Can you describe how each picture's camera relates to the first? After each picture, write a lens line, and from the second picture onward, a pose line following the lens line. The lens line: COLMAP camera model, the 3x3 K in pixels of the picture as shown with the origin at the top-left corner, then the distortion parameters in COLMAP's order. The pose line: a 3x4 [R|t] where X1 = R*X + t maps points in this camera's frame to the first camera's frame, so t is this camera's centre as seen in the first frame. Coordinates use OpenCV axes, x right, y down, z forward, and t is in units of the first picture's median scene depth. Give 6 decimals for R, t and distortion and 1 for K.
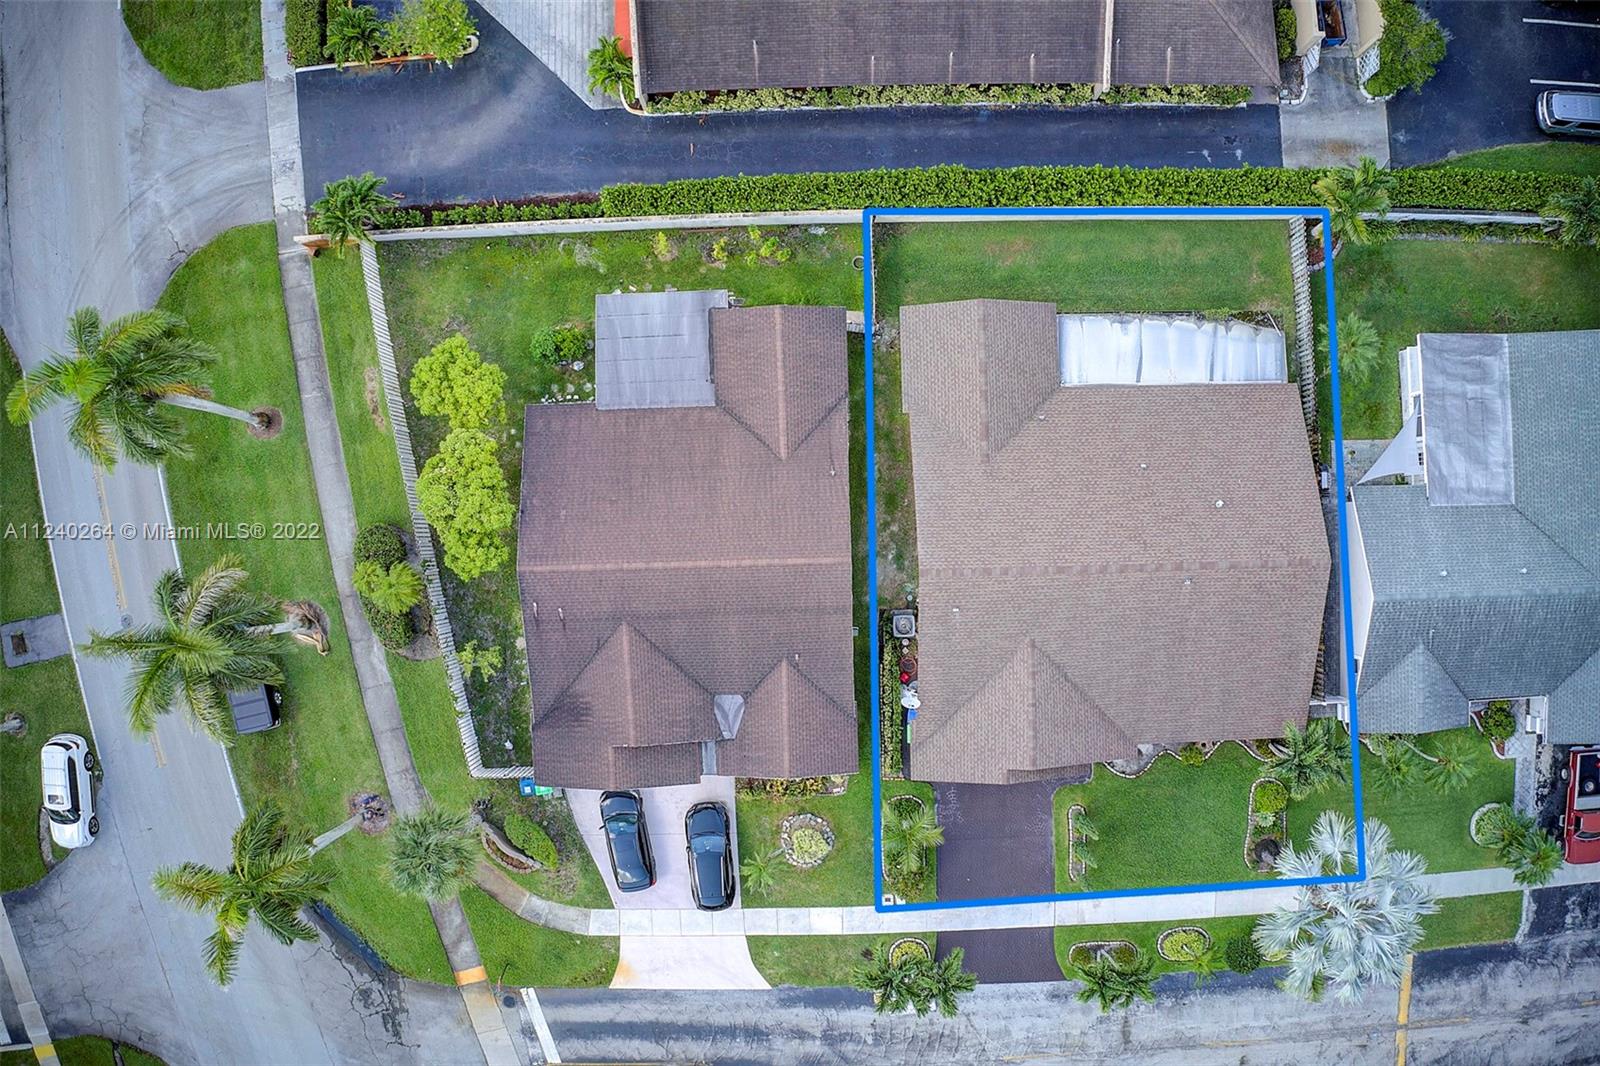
lens RADIAL K [[1256.9, 0, 800.0], [0, 1256.9, 533.0], [0, 0, 1]] dist [-0.189651, 0.026826]
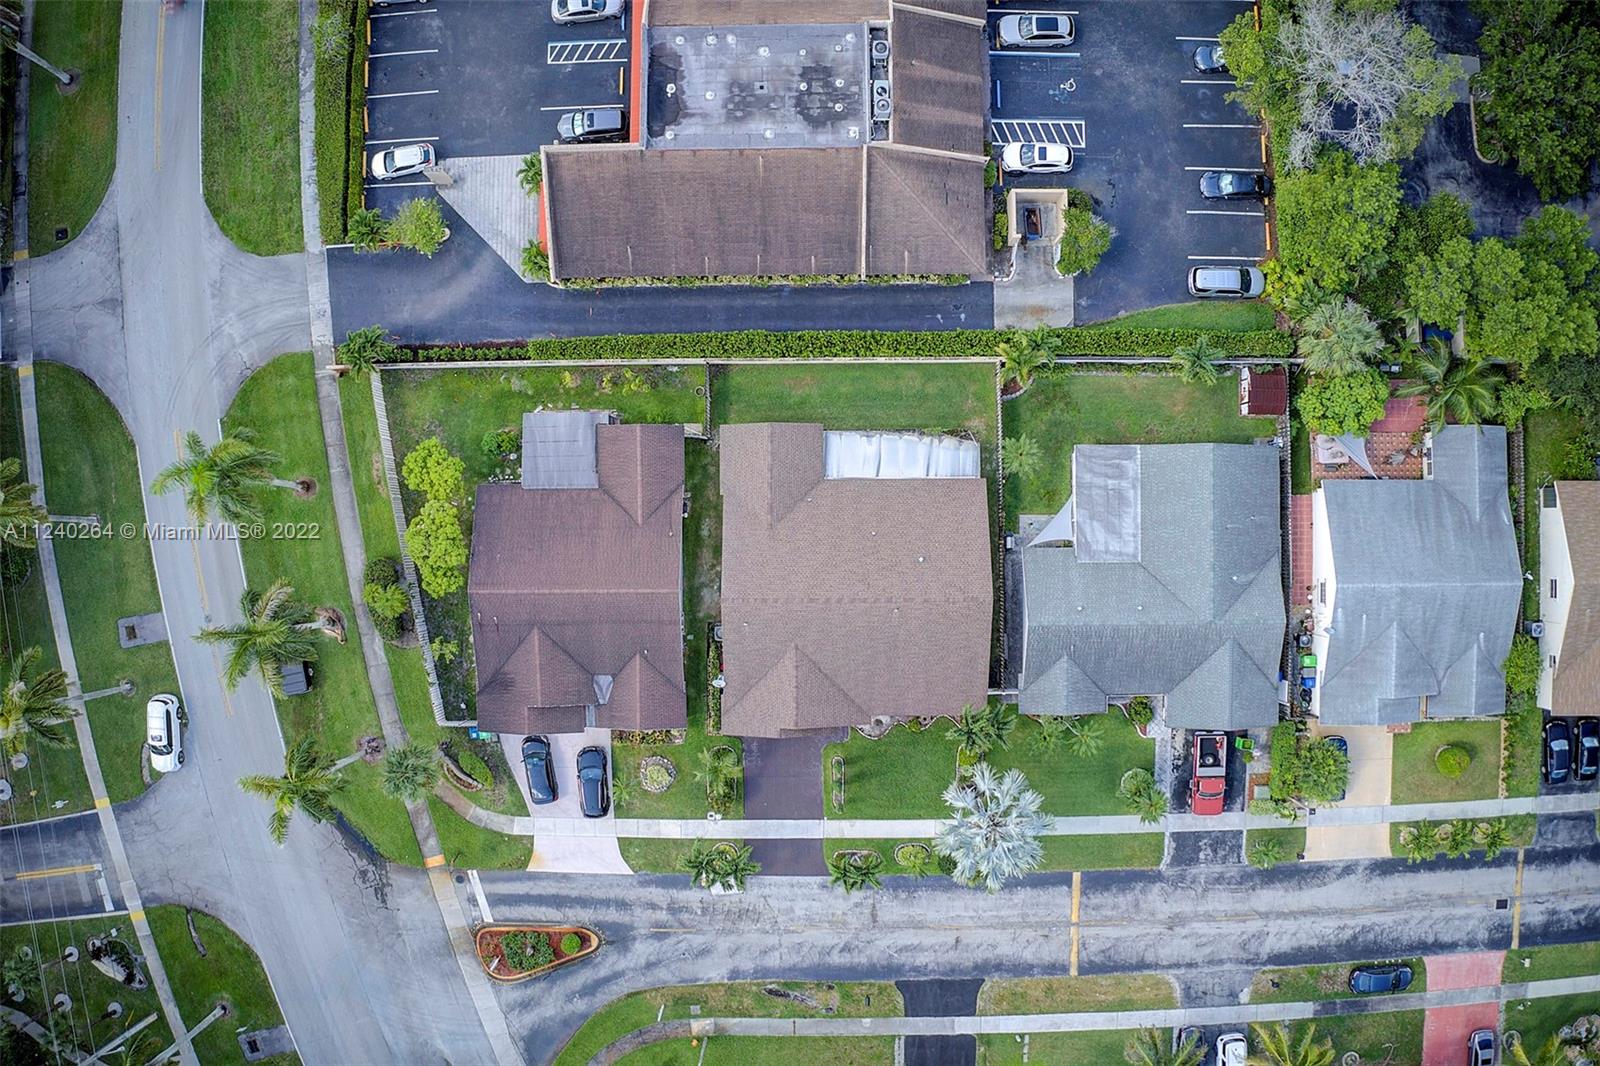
lens RADIAL K [[1256.9, 0, 800.0], [0, 1256.9, 533.0], [0, 0, 1]] dist [-0.189651, 0.026826]
pose [[0.999781, 0.020807, -0.002027, 0.175610], [-0.020806, 0.999783, 0.000786, -0.049904], [0.002043, -0.000743, 0.999998, -0.511188]]
